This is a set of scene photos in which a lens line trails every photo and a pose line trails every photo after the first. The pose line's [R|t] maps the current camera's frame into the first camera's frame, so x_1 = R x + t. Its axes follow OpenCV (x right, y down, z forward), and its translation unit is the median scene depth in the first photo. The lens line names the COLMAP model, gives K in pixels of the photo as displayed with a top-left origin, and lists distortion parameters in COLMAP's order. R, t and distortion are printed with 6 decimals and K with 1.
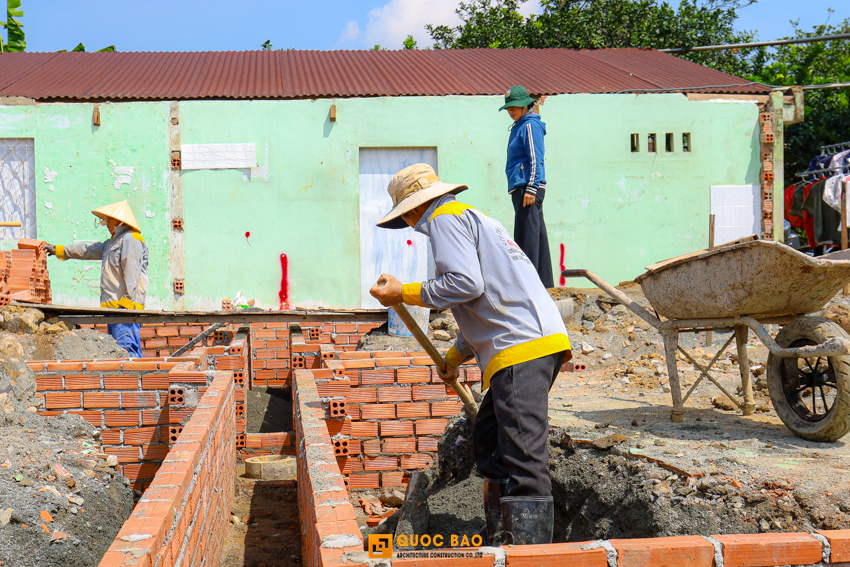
lens RADIAL K [[1296.8, 0, 426.1], [0, 1296.8, 281.9], [0, 0, 1]] dist [0.009295, -0.047972]
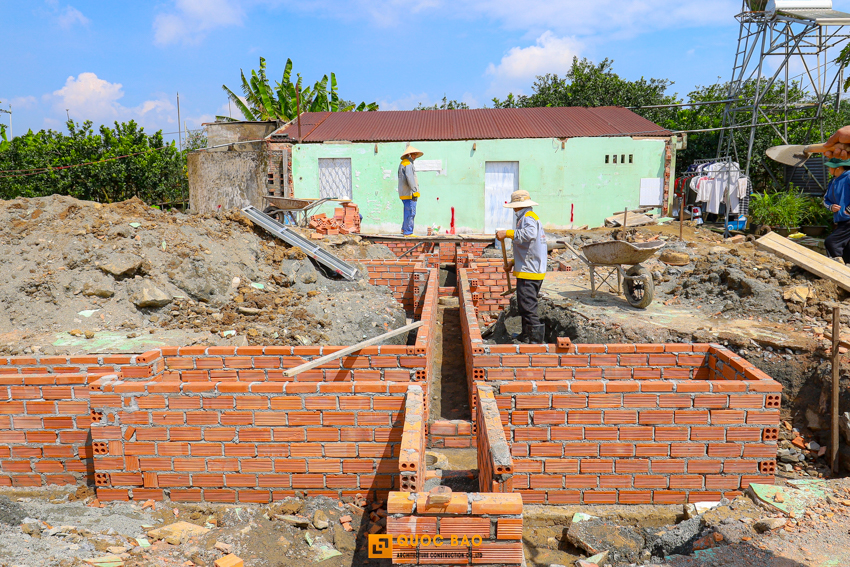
lens RADIAL K [[628.6, 0, 425.0], [0, 628.6, 283.5], [0, 0, 1]] dist [0.004465, 0.000119]
pose [[0.989457, 0.030864, -0.141497, 0.008258], [-0.010646, 0.989885, 0.141474, -0.046138], [0.144432, -0.138476, 0.979777, -0.164453]]
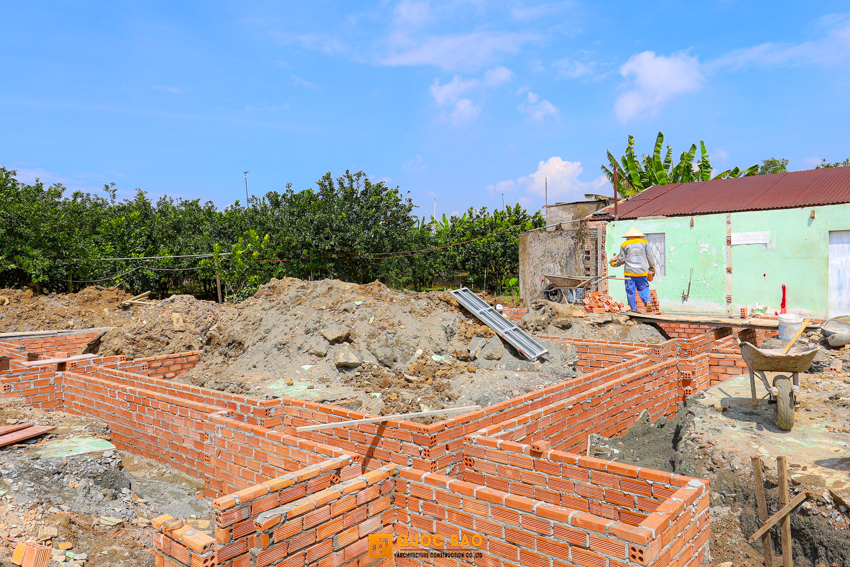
lens RADIAL K [[628.6, 0, 425.0], [0, 628.6, 283.5], [0, 0, 1]] dist [0.004465, 0.000119]
pose [[0.671128, 0.029339, -0.740761, 0.249957], [0.001937, 0.999144, 0.041327, -0.067205], [0.741339, -0.029170, 0.670496, -0.083244]]
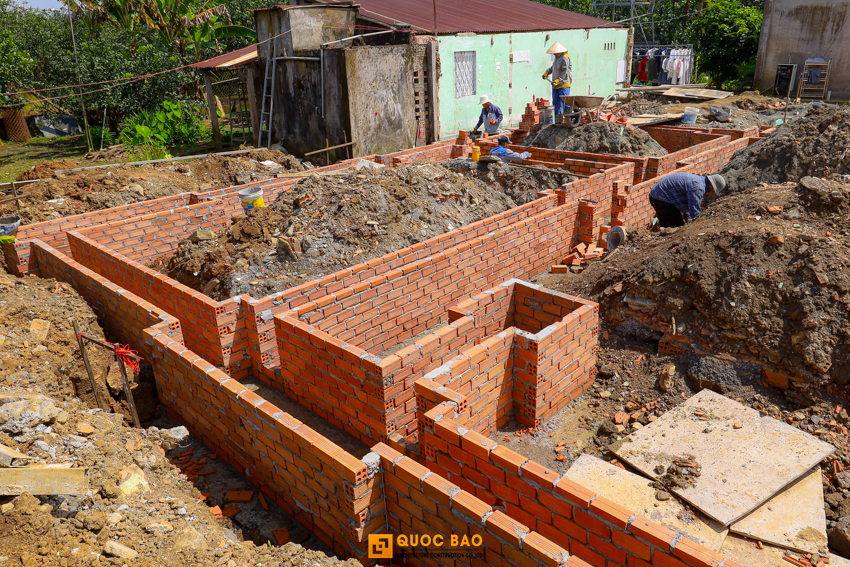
lens RADIAL K [[628.6, 0, 425.0], [0, 628.6, 283.5], [0, 0, 1]] dist [0.004465, 0.000119]
pose [[0.766329, -0.240341, 0.595798, -1.166221], [0.032917, 0.940858, 0.337197, -0.101026], [-0.641604, -0.238792, 0.728919, 0.114327]]
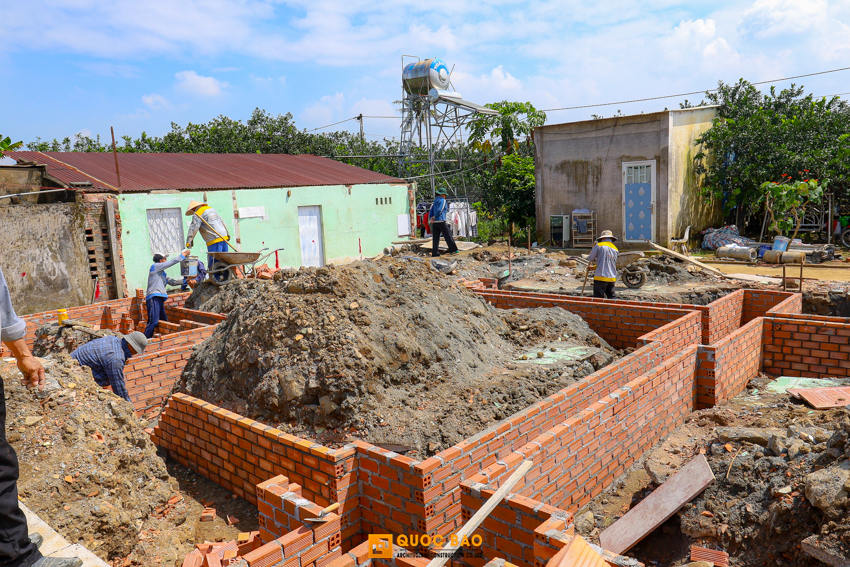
lens RADIAL K [[628.6, 0, 425.0], [0, 628.6, 283.5], [0, 0, 1]] dist [0.004465, 0.000119]
pose [[0.751824, -0.109965, 0.650129, -0.716116], [0.049003, 0.992587, 0.111221, -0.079864], [-0.657540, -0.051760, 0.751640, -0.128834]]
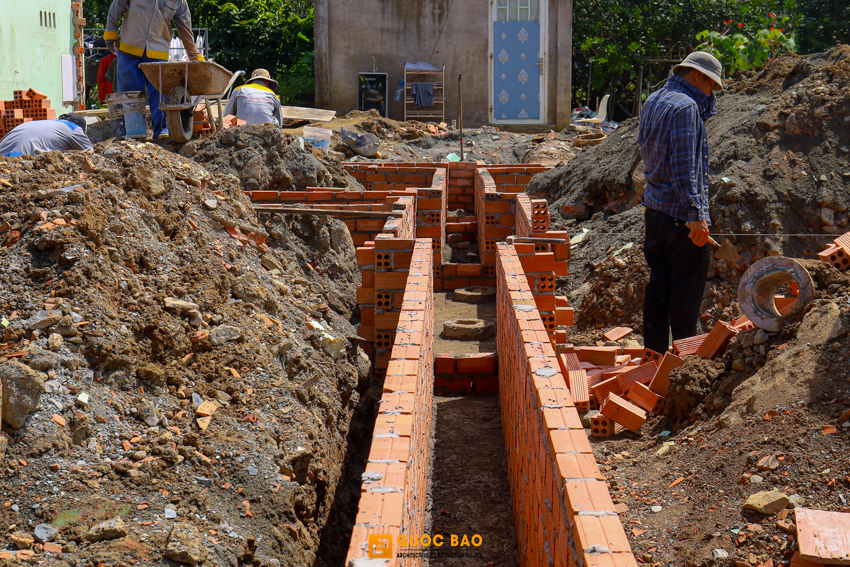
lens RADIAL K [[1327.0, 0, 425.0], [0, 1327.0, 283.5], [0, 0, 1]] dist [0.005193, 0.075032]
pose [[0.139316, -0.124914, 0.982338, -1.142944], [0.017986, 0.992167, 0.123613, -0.004075], [-0.990085, 0.000447, 0.140471, 0.472349]]
